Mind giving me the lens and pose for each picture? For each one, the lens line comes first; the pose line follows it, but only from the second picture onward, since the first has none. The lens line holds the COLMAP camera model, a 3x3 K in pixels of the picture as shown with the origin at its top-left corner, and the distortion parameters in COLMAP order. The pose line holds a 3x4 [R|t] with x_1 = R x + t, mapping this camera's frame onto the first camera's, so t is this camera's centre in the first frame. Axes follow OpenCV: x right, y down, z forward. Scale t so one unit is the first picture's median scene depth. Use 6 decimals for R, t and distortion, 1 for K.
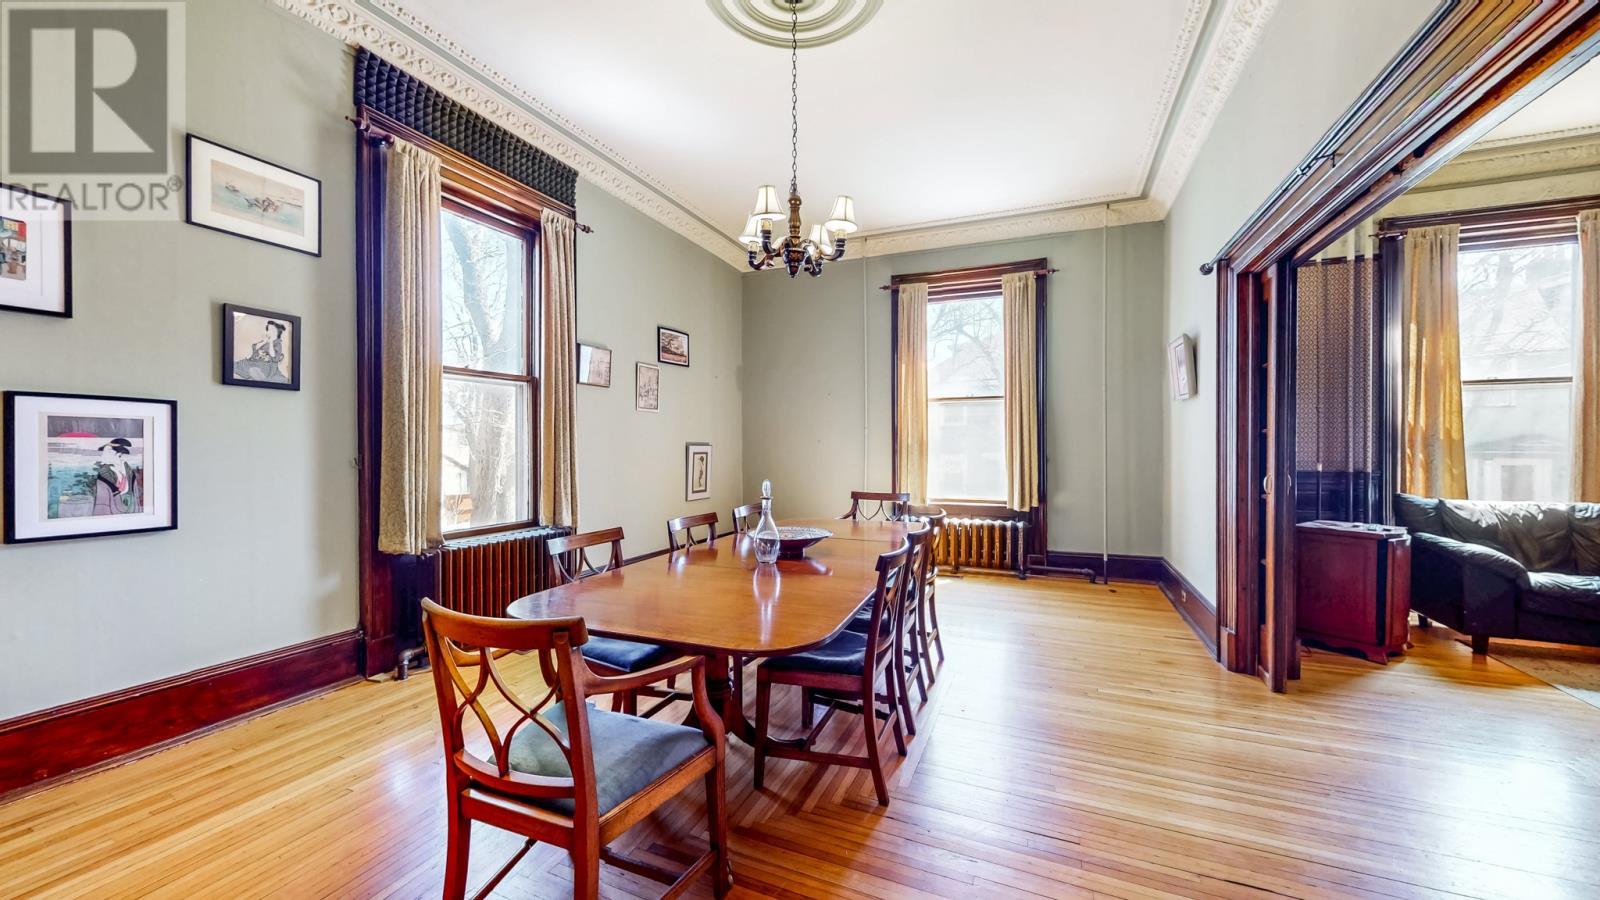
lens RADIAL K [[585.4, 0, 801.4], [0, 585.4, 450.9], [0, 0, 1]] dist [-0.001846, 0.000095]
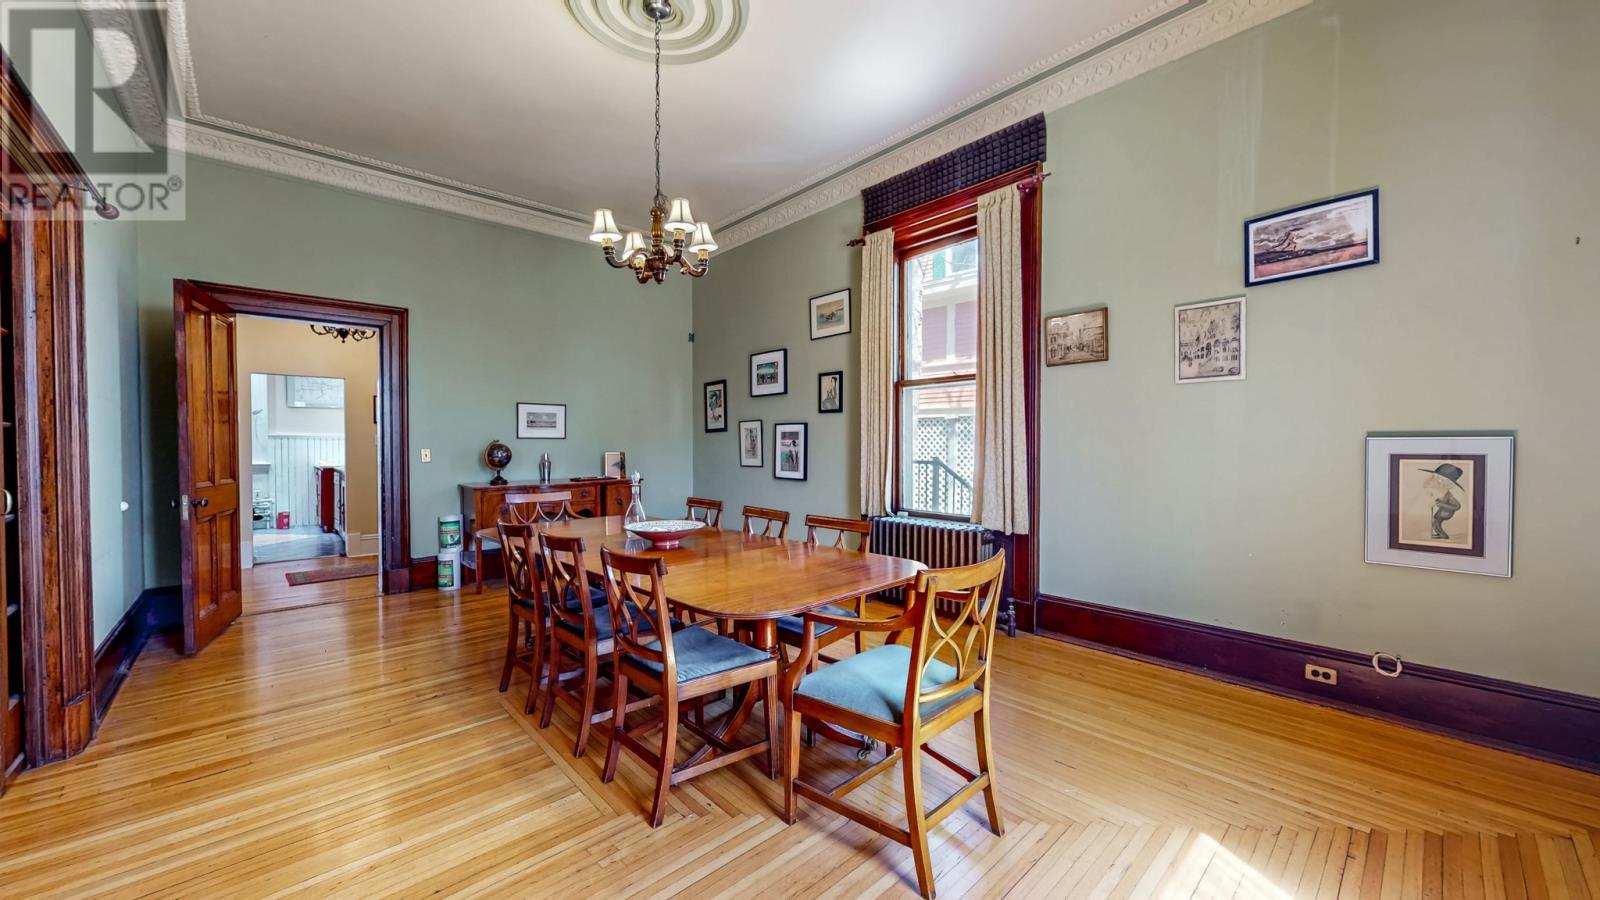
lens RADIAL K [[585.4, 0, 801.4], [0, 585.4, 450.9], [0, 0, 1]] dist [-0.001846, 0.000095]
pose [[-0.415564, 0.015193, -0.909437, 0.899307], [-0.002163, 0.999841, 0.017692, -0.017537], [0.909561, 0.009319, -0.415466, 1.786098]]
